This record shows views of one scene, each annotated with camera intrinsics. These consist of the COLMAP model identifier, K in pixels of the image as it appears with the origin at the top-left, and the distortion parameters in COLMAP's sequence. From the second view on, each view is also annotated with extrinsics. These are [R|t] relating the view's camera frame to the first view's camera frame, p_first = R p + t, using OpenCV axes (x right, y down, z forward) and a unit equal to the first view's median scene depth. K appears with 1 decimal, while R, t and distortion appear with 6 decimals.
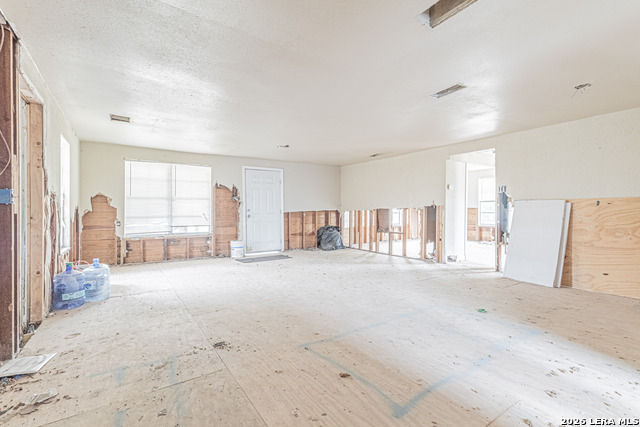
lens RADIAL K [[300.0, 0, 317.7], [0, 300.0, 211.2], [0, 0, 1]] dist [0.002201, -0.000021]
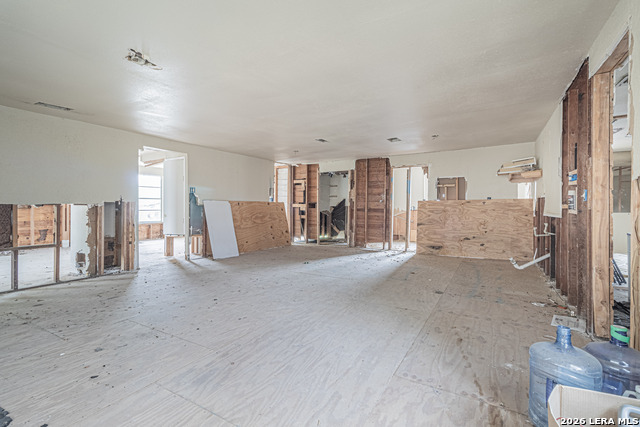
lens RADIAL K [[300.0, 0, 320.9], [0, 300.0, 209.7], [0, 0, 1]] dist [0.002201, -0.000021]
pose [[-0.427834, -0.003797, 0.903849, -0.842332], [0.003077, 0.999979, 0.005658, -0.000646], [-0.903852, 0.005202, -0.427814, 1.271599]]
